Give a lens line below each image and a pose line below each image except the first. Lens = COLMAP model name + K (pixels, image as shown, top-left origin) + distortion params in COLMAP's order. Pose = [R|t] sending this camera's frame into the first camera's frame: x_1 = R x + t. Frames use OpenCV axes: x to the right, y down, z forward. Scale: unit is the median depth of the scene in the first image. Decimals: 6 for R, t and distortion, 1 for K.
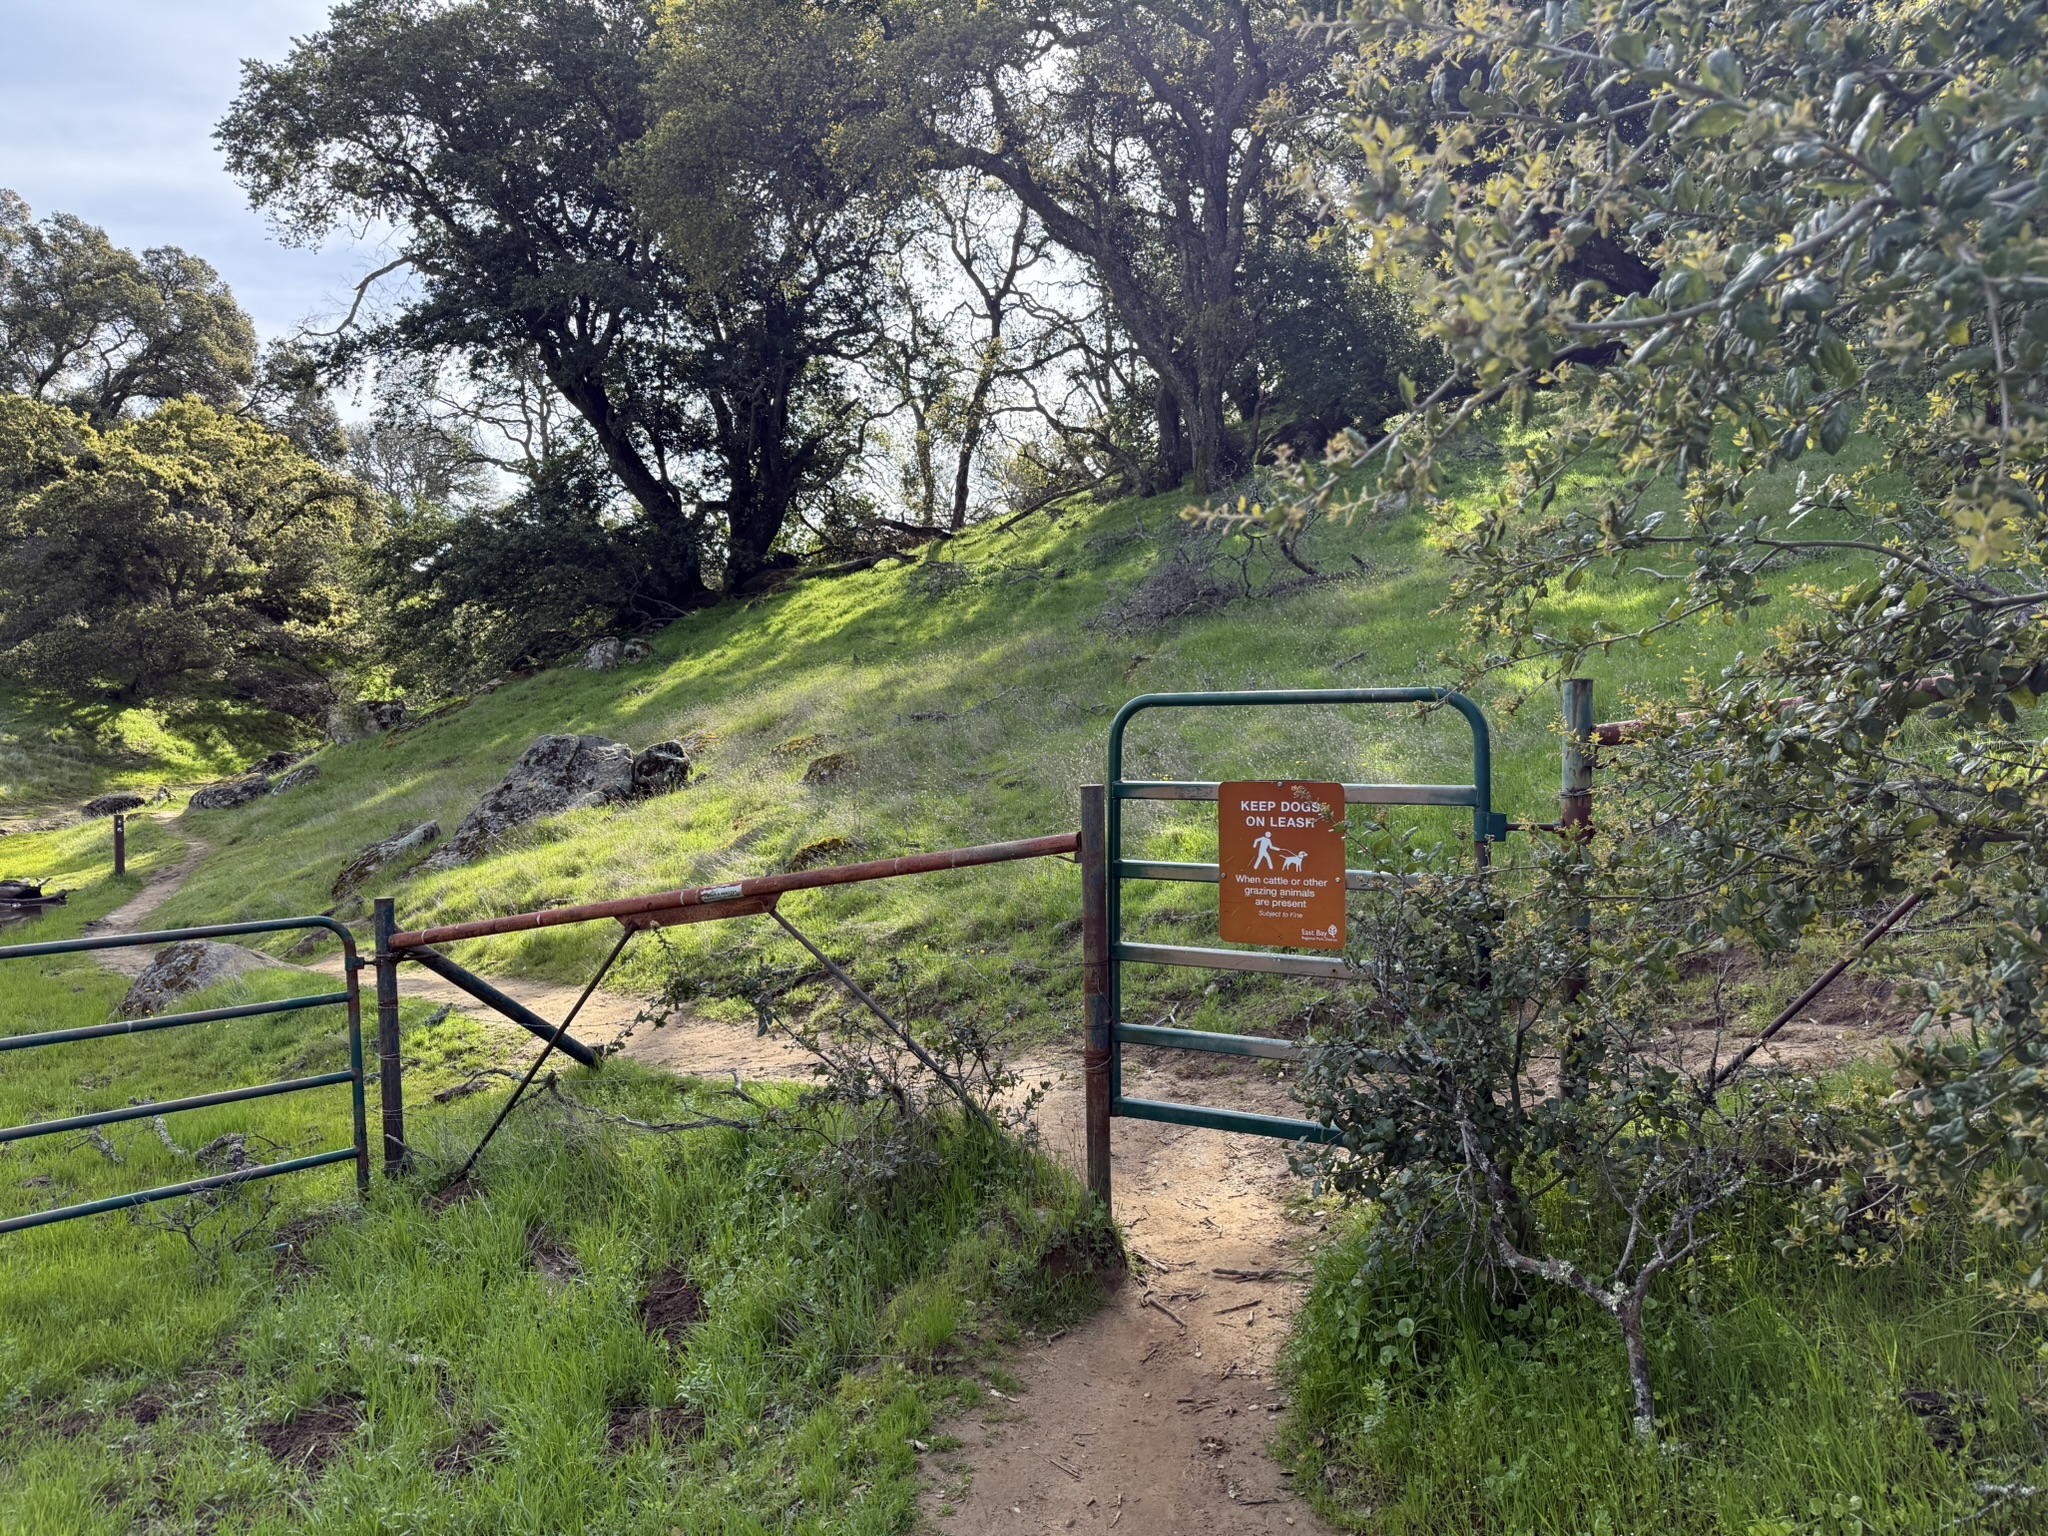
lens RADIAL K [[1449.5, 0, 1024.3], [0, 1449.5, 782.1], [0, 0, 1]] dist [0.007145, -0.009261]
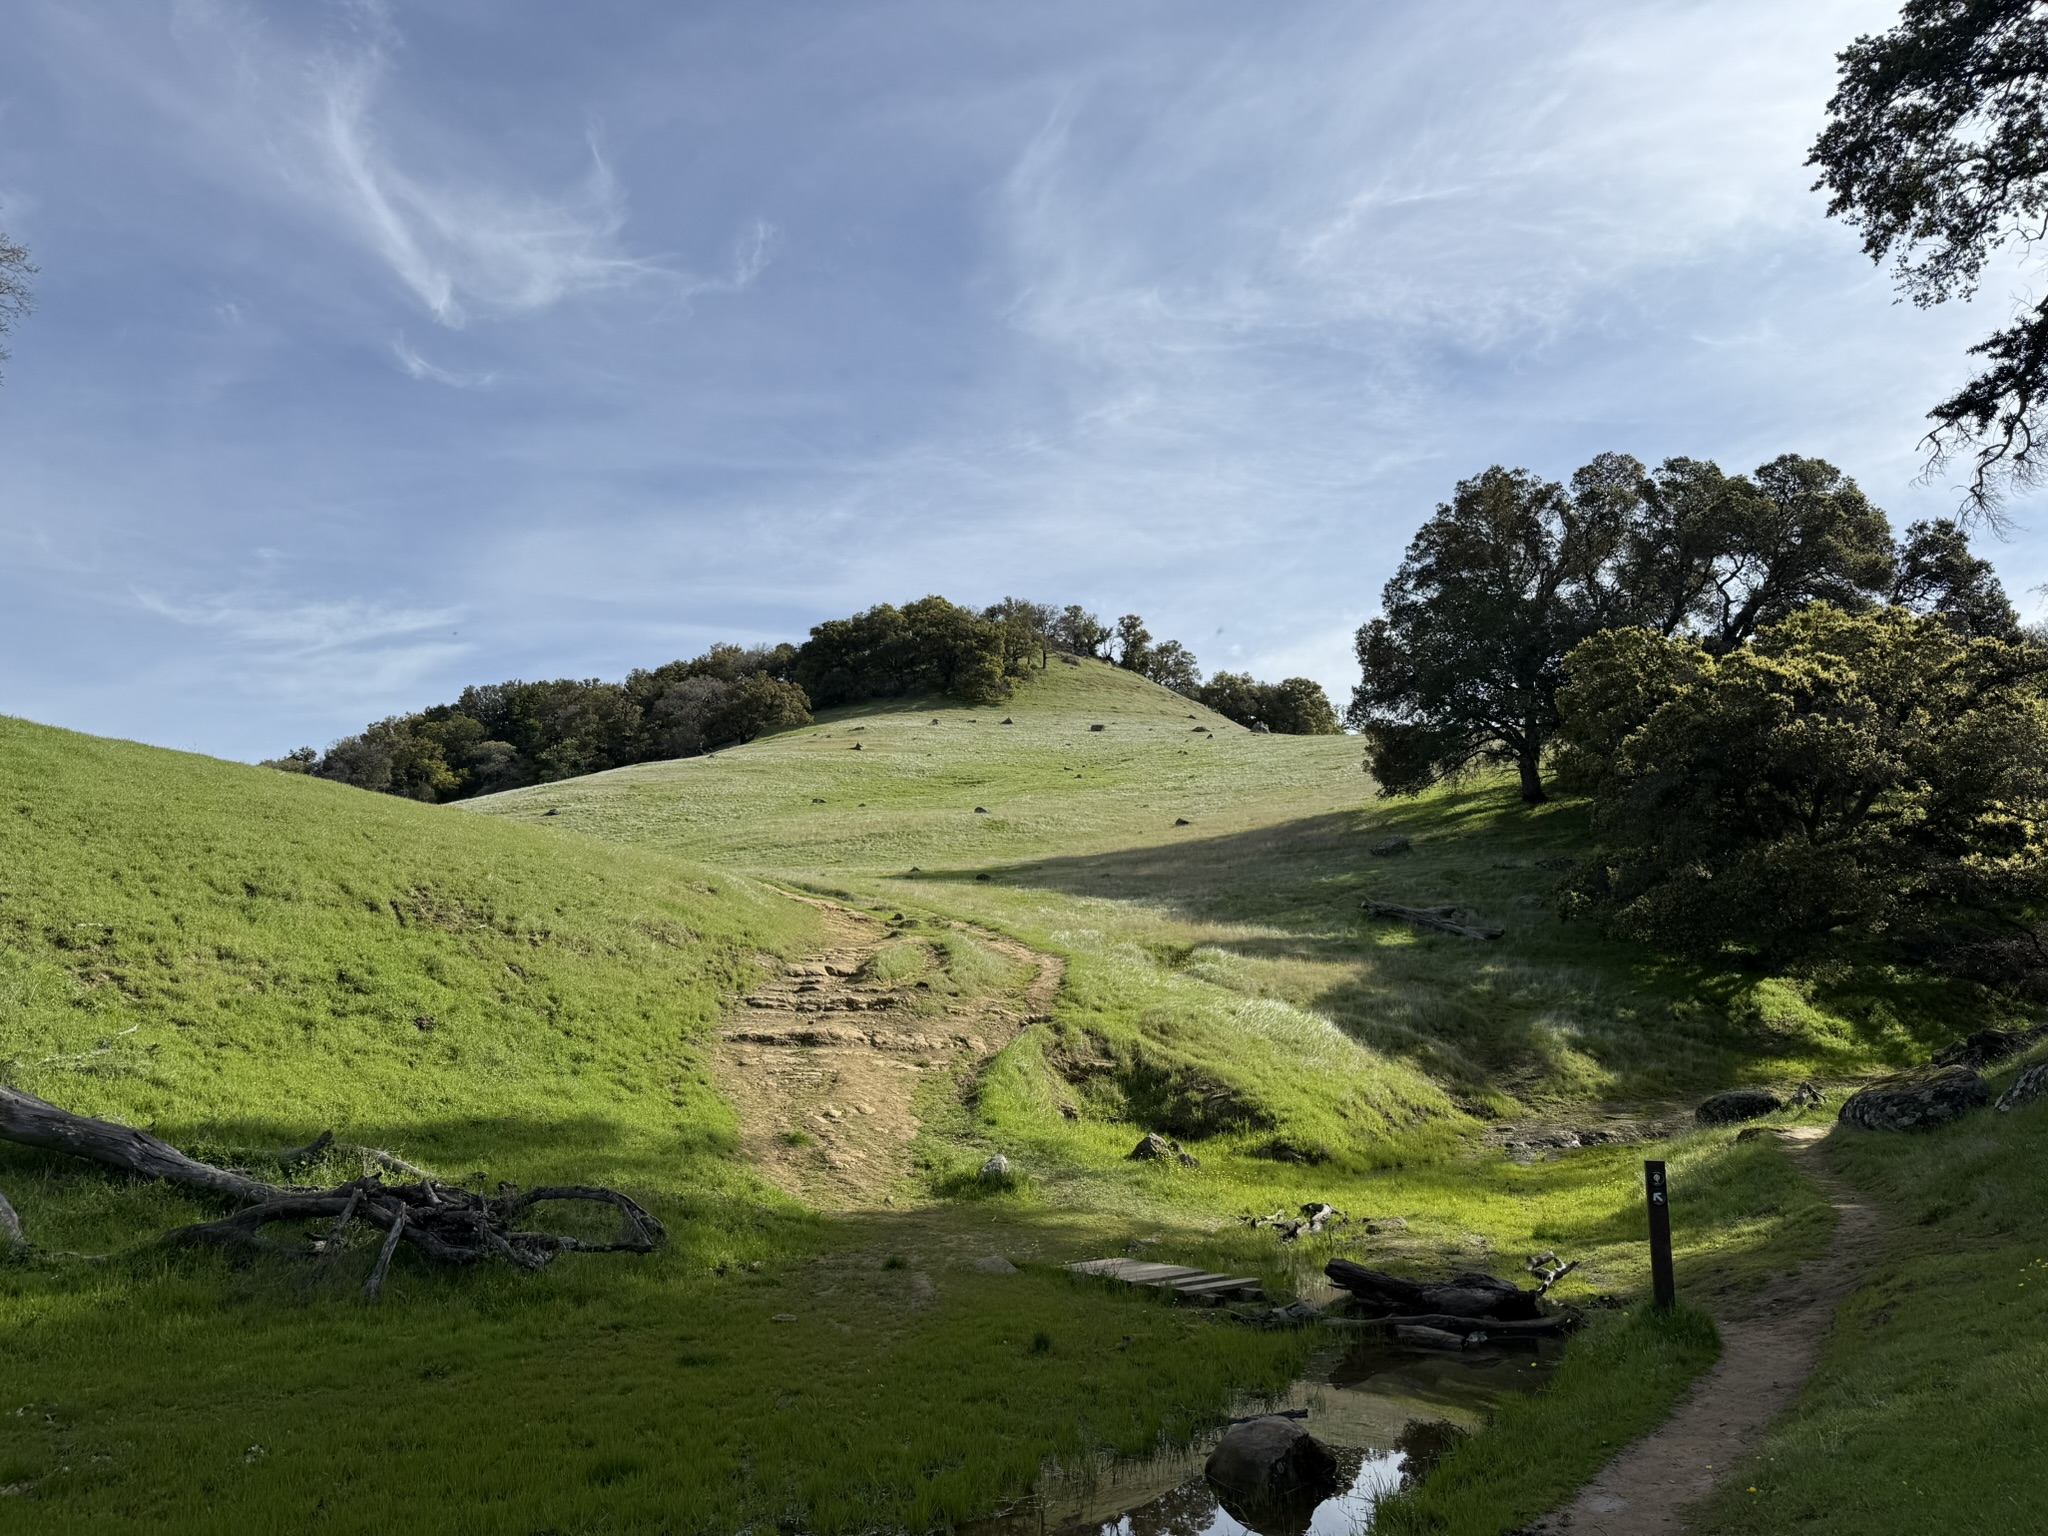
lens RADIAL K [[1449.5, 0, 1026.4], [0, 1449.5, 781.3], [0, 0, 1]] dist [0.007145, -0.009261]
pose [[0.510620, -0.142359, -0.847940, -0.140681], [-0.026174, 0.983167, -0.180824, -0.002143], [0.859408, 0.114526, 0.498299, 0.253824]]
